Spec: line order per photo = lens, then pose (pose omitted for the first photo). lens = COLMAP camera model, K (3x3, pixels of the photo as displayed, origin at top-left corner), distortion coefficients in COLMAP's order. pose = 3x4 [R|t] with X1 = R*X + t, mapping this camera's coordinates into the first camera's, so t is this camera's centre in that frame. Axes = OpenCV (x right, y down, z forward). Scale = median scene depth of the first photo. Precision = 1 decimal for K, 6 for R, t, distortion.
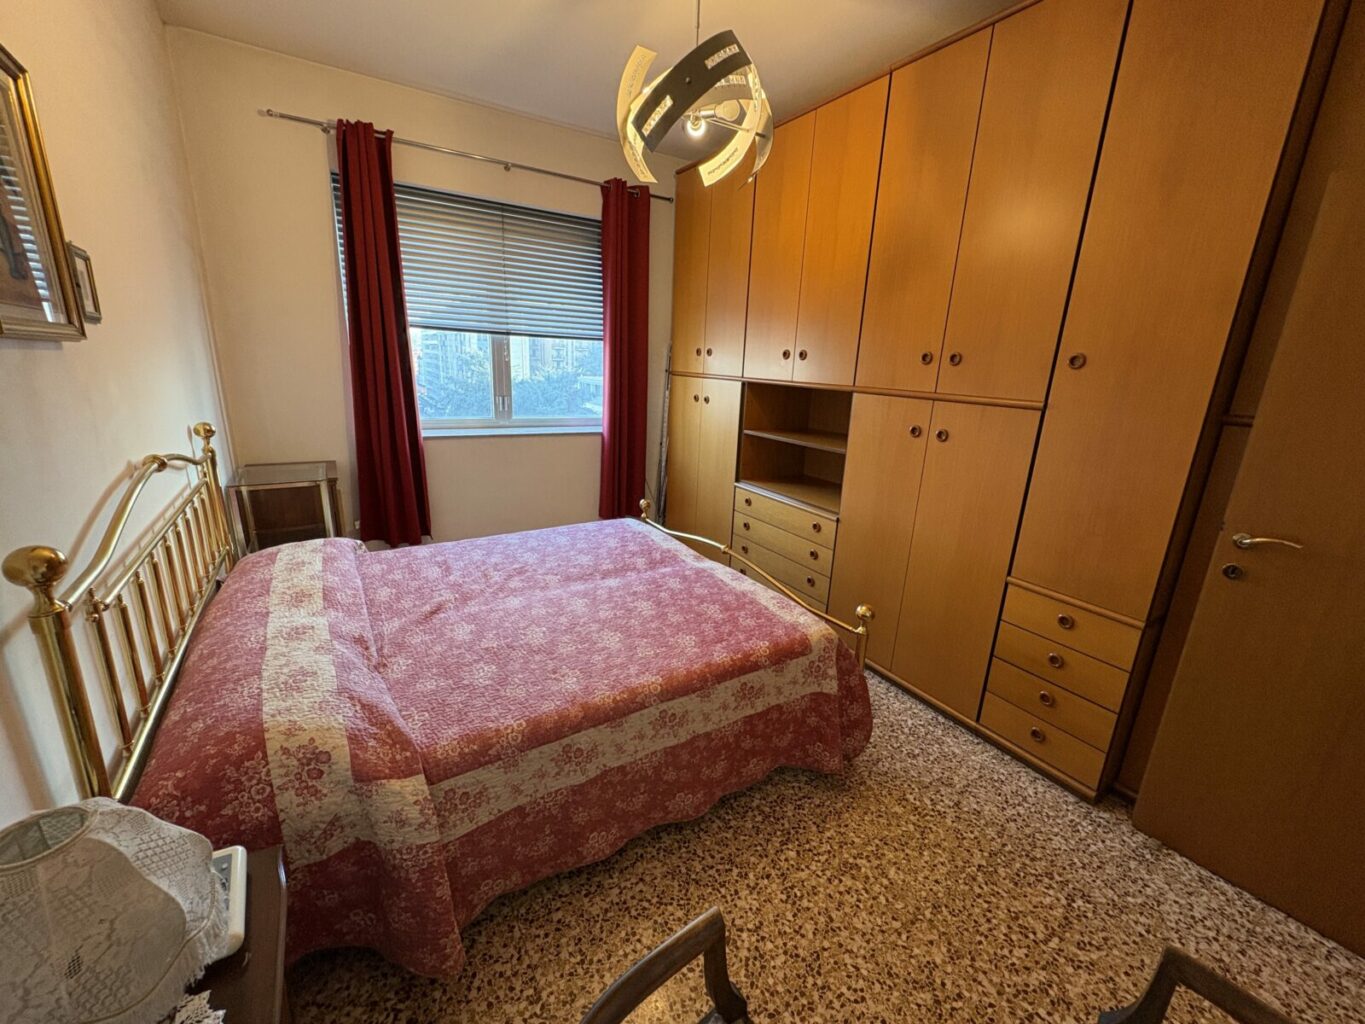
lens RADIAL K [[564.5, 0, 694.2], [0, 564.5, 517.1], [0, 0, 1]] dist [-0.000431, 0.000100]
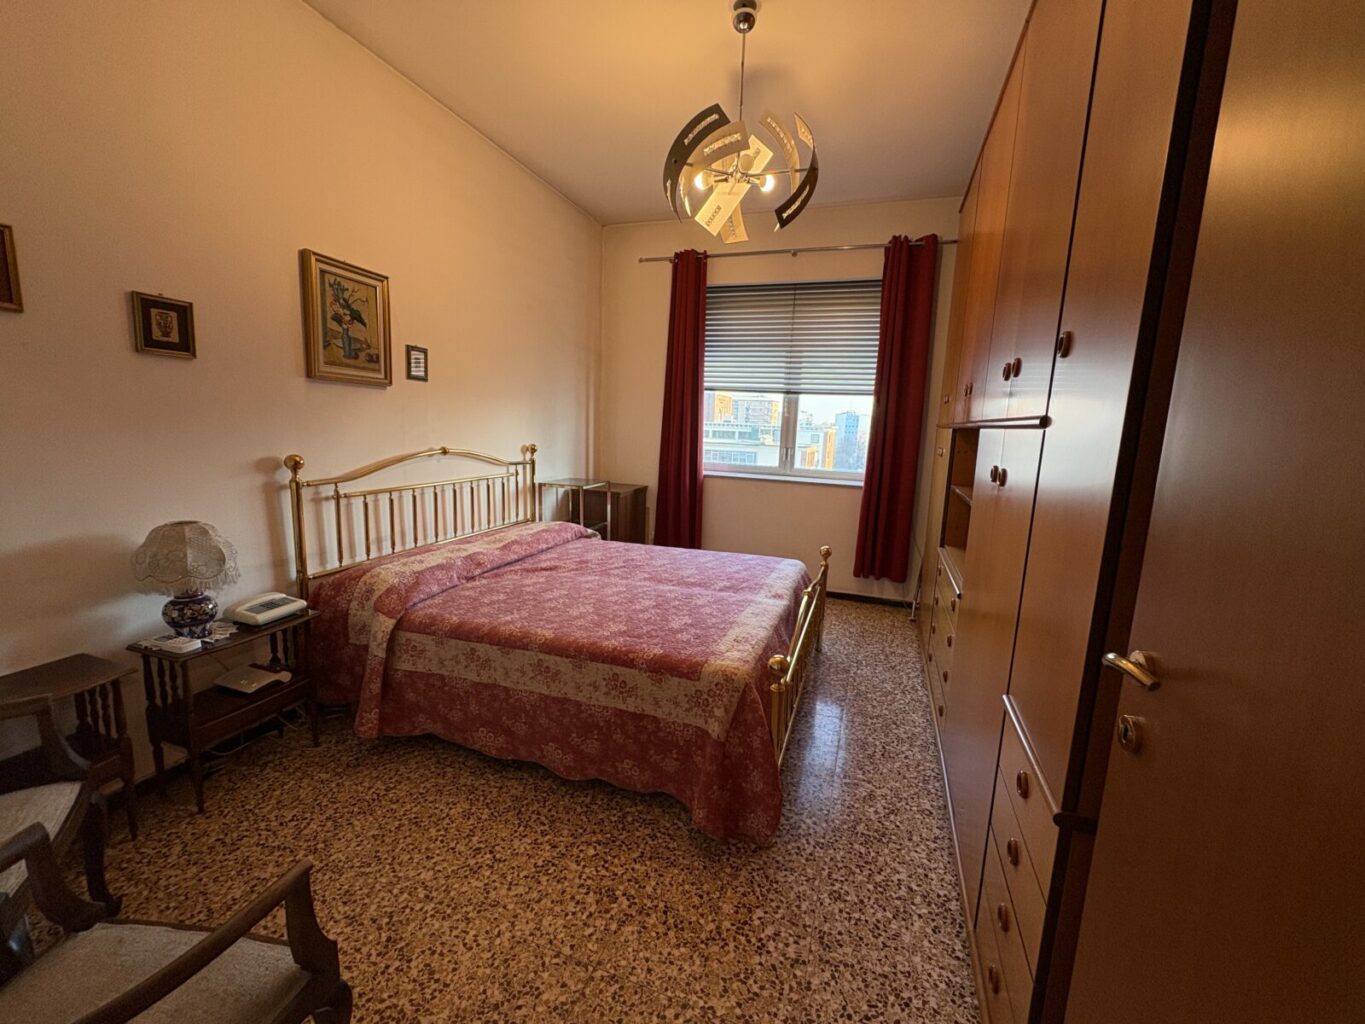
lens RADIAL K [[571.2, 0, 685.6], [0, 571.2, 517.4], [0, 0, 1]] dist [-0.001464, -0.000162]
pose [[0.622597, 0.108678, -0.774959, 0.978518], [-0.218810, 0.974985, -0.039062, 0.020520], [0.751329, 0.193889, 0.630803, 0.363752]]
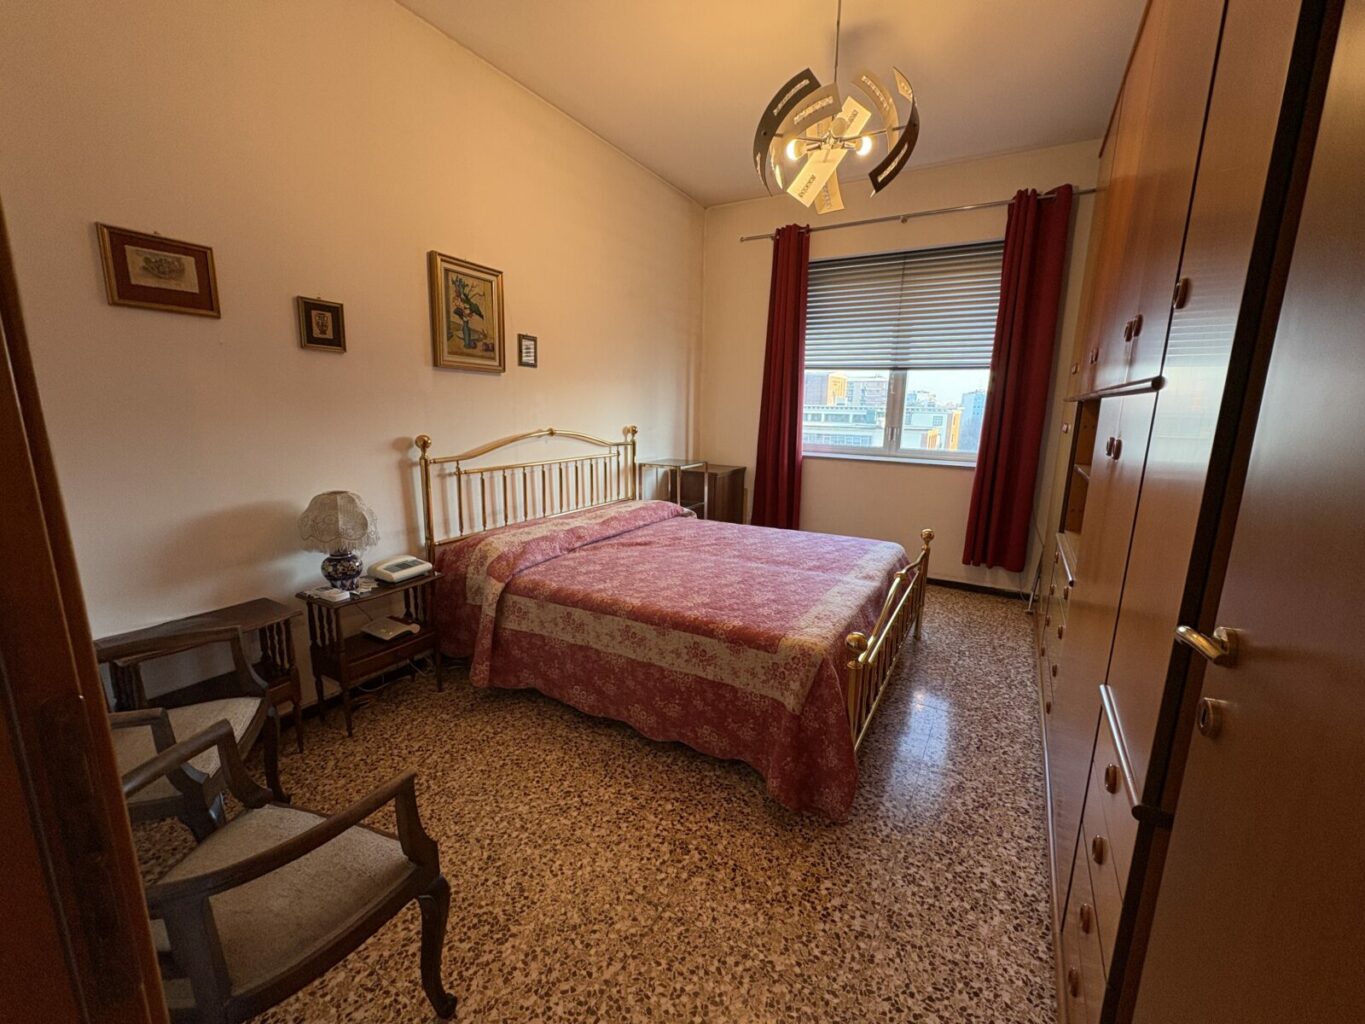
lens RADIAL K [[571.0, 0, 680.8], [0, 571.0, 518.5], [0, 0, 1]] dist [-0.001638, 0.000096]
pose [[0.456229, 0.140336, -0.878727, 1.029187], [-0.235688, 0.971277, 0.032749, 0.029397], [0.858083, 0.192165, 0.476200, 0.396050]]
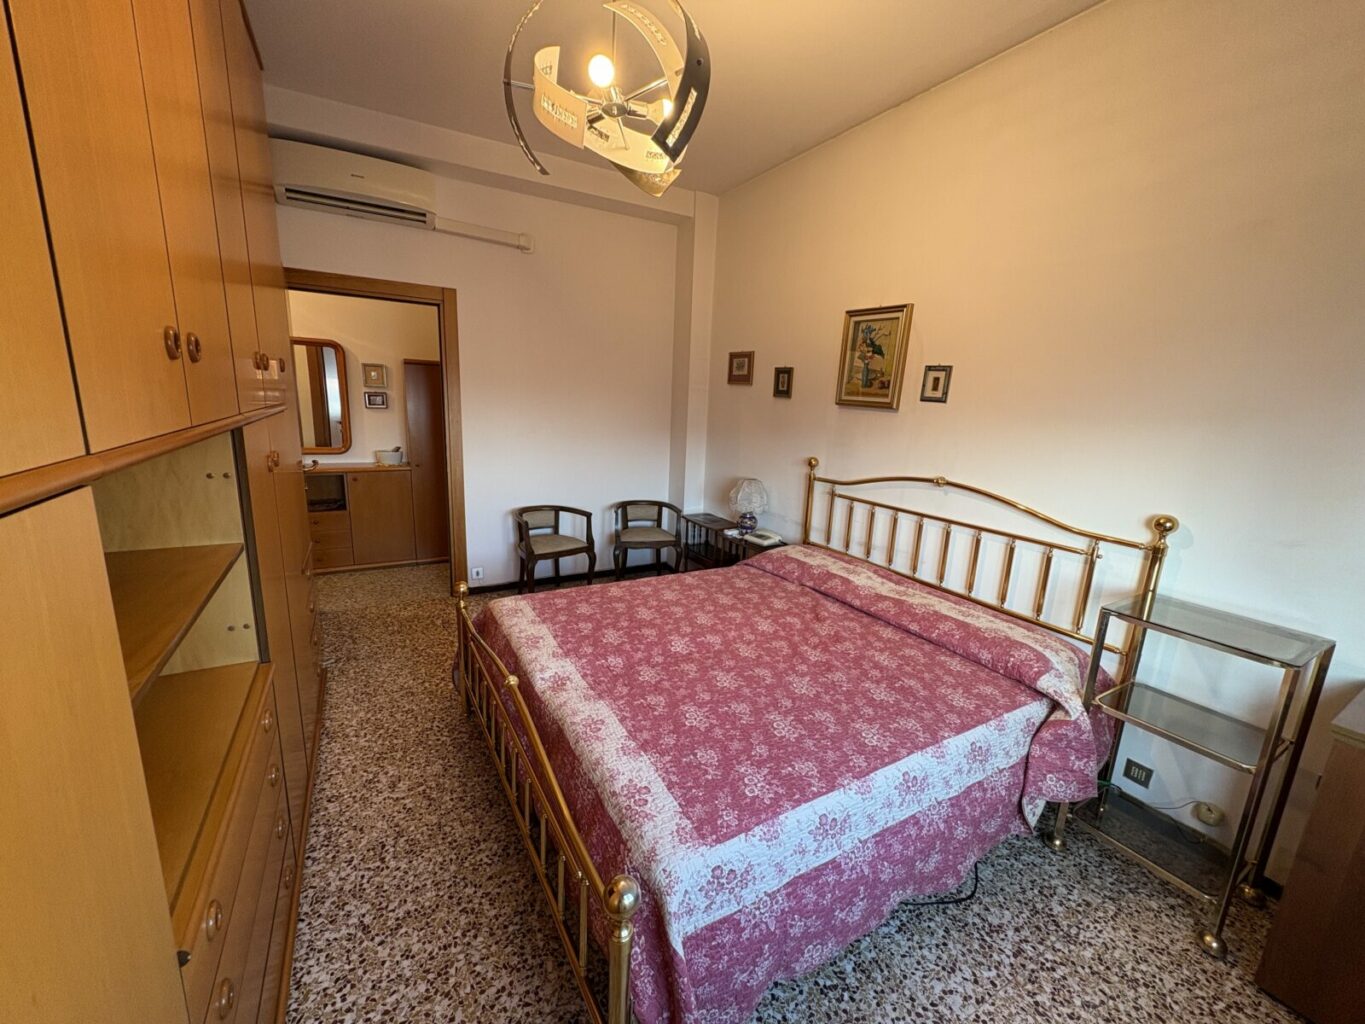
lens RADIAL K [[552.7, 0, 683.9], [0, 552.7, 515.0], [0, 0, 1]] dist [0.002093, -0.000652]
pose [[-0.995004, -0.094623, 0.031839, -0.216369], [-0.068988, 0.882181, 0.465829, -0.627174], [-0.072166, 0.461305, -0.884302, 2.215478]]
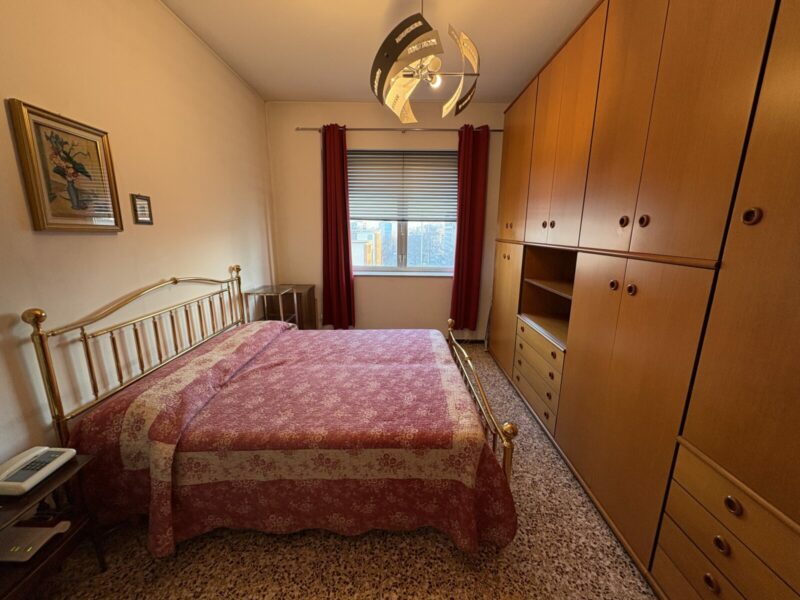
lens RADIAL K [[323.9, 0, 403.1], [0, 323.9, 302.3], [0, 0, 1]] dist [-0.000435, 0.000080]
pose [[0.842640, 0.080623, -0.532407, 0.527192], [-0.115613, 0.992758, -0.032646, -0.062281], [0.525919, 0.089062, 0.845859, 0.302761]]
